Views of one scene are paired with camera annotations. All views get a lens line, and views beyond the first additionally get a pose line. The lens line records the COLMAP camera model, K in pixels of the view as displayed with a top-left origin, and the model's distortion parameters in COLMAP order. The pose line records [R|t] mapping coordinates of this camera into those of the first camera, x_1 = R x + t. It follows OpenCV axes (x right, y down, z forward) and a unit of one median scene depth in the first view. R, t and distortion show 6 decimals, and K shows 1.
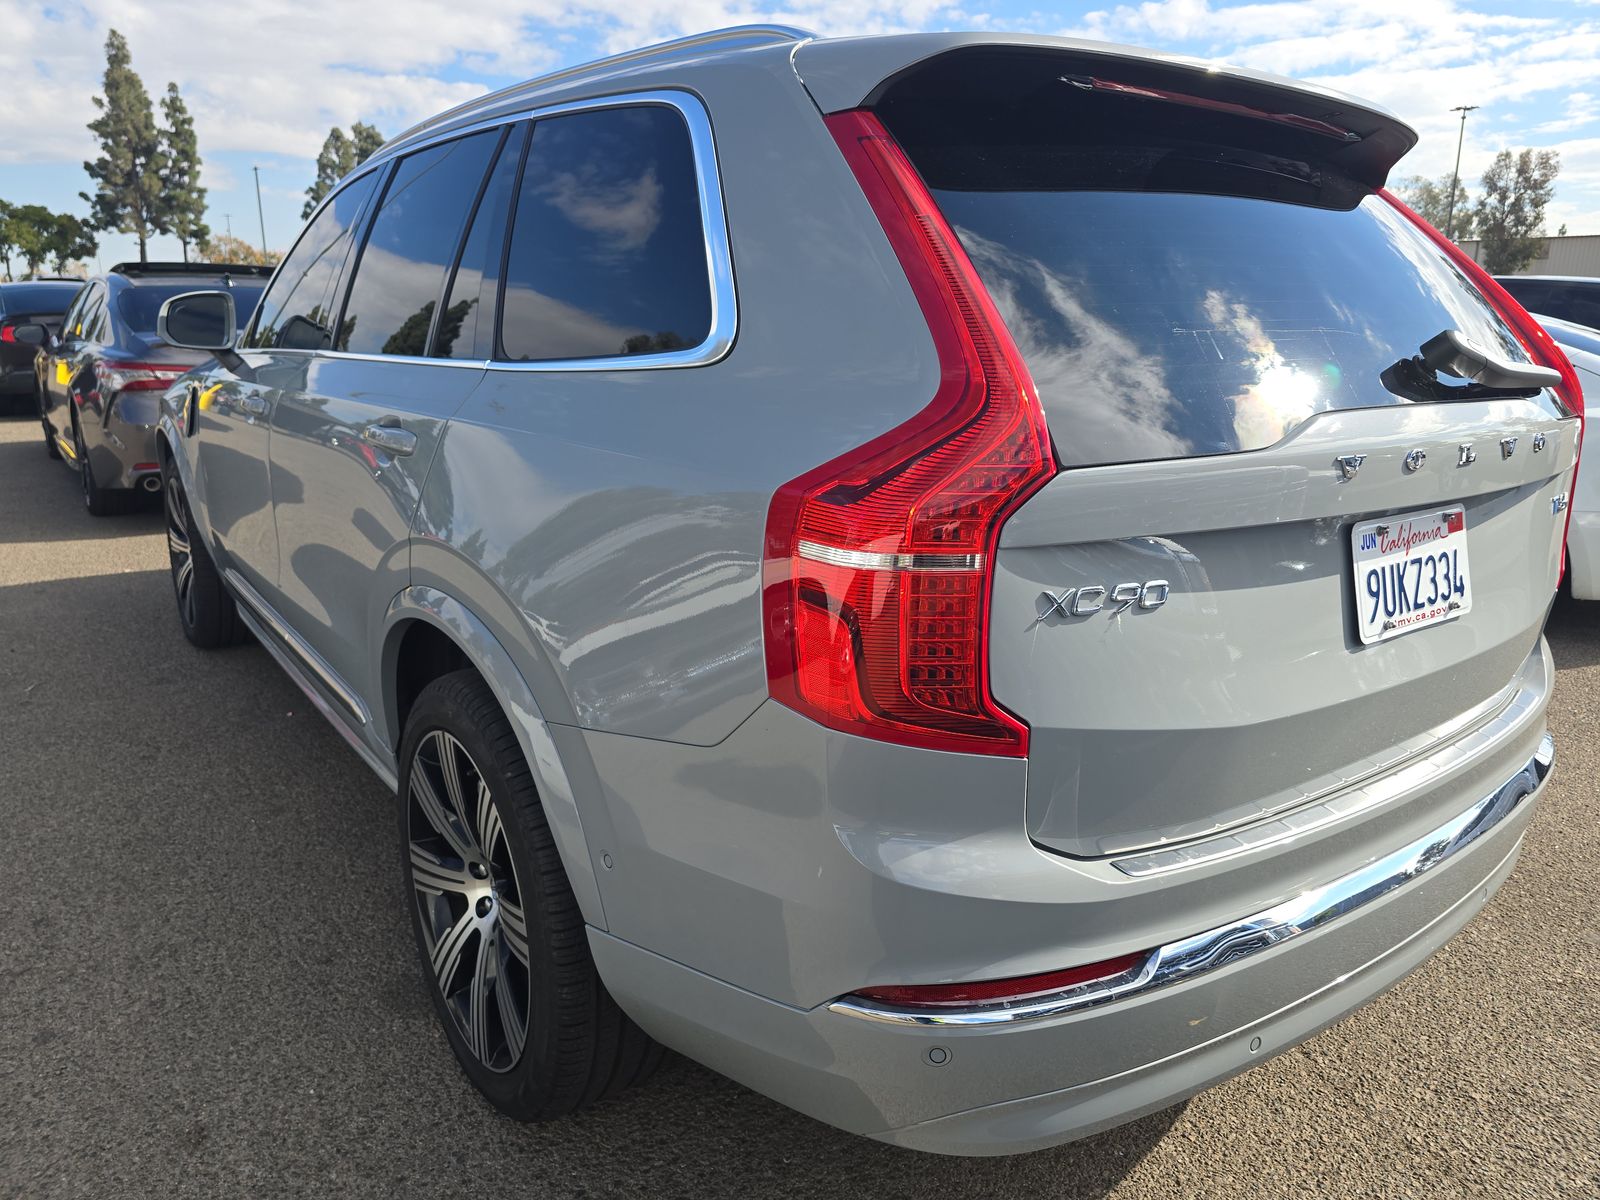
lens RADIAL K [[1050.7, 0, 885.9], [0, 1050.7, 567.5], [0, 0, 1]] dist [0.055778, -0.044674]
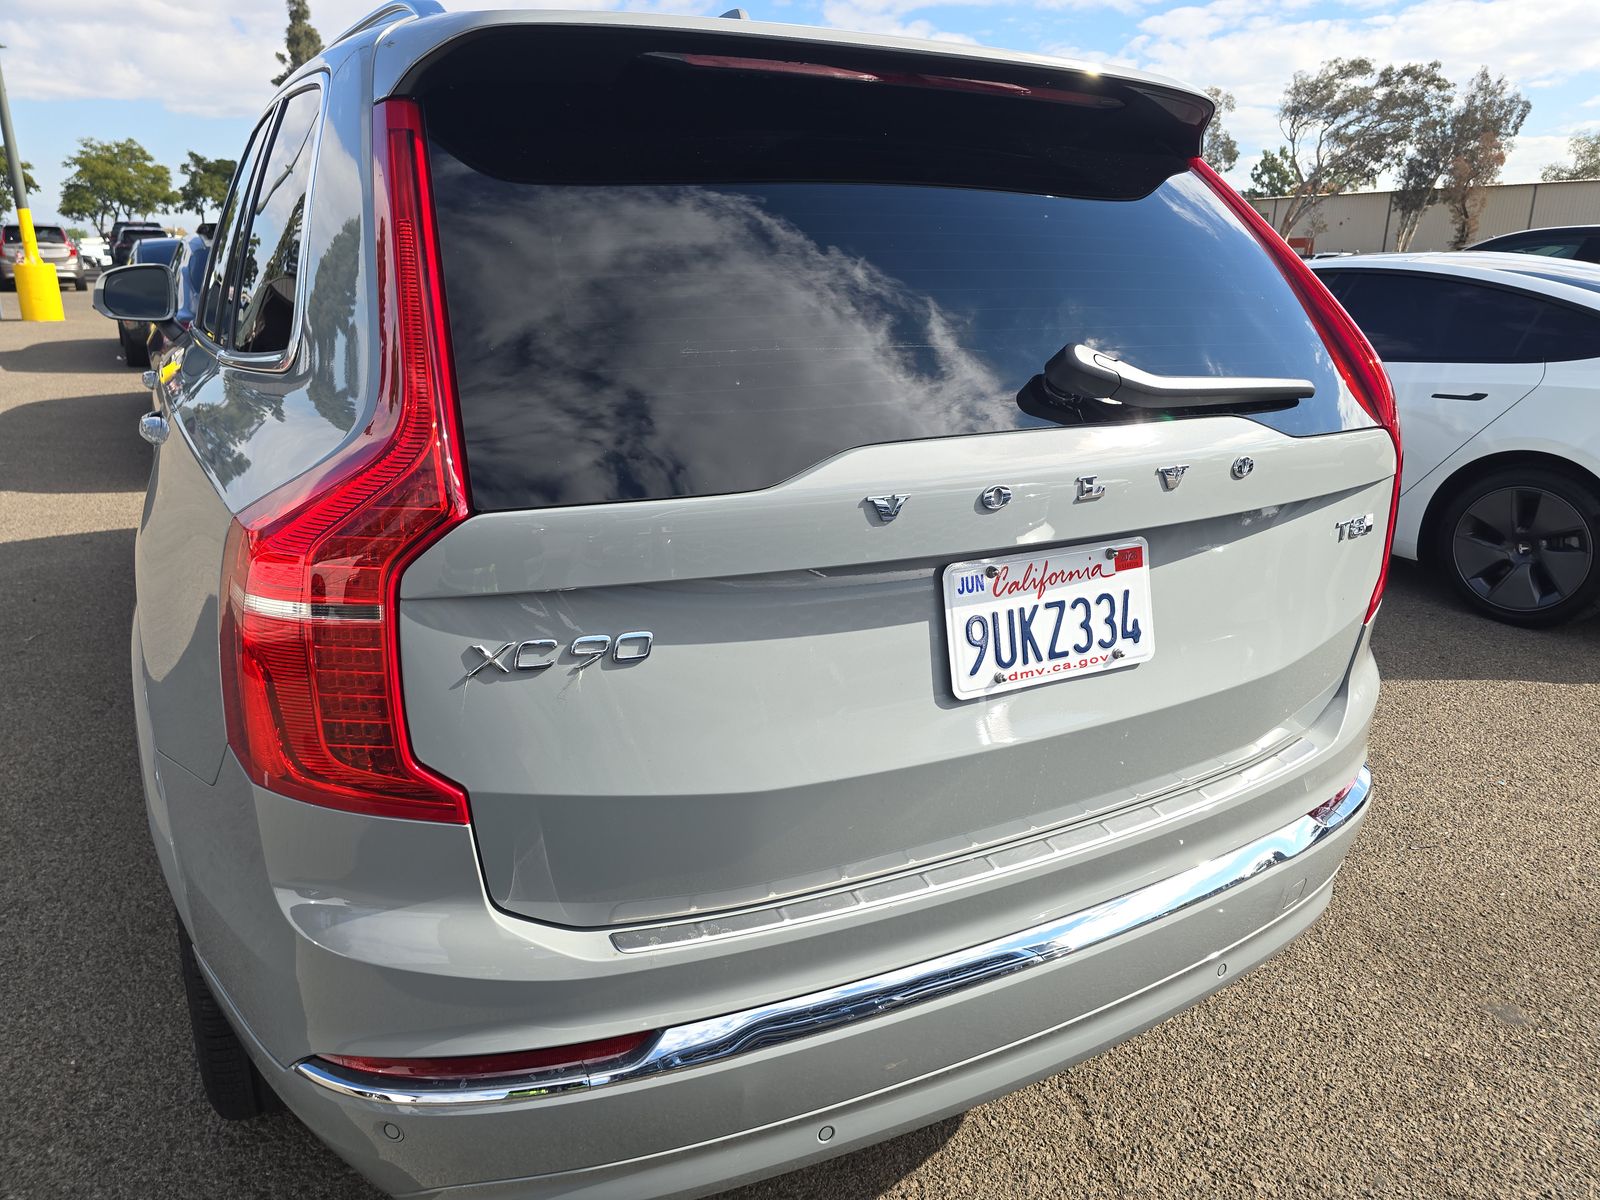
lens RADIAL K [[1068.6, 0, 878.2], [0, 1068.6, 570.7], [0, 0, 1]] dist [0.070703, -0.052551]
pose [[0.990342, 0.032557, -0.134766, 0.475737], [-0.026452, 0.998552, 0.046841, -0.071870], [0.136096, -0.042824, 0.989770, 0.104837]]
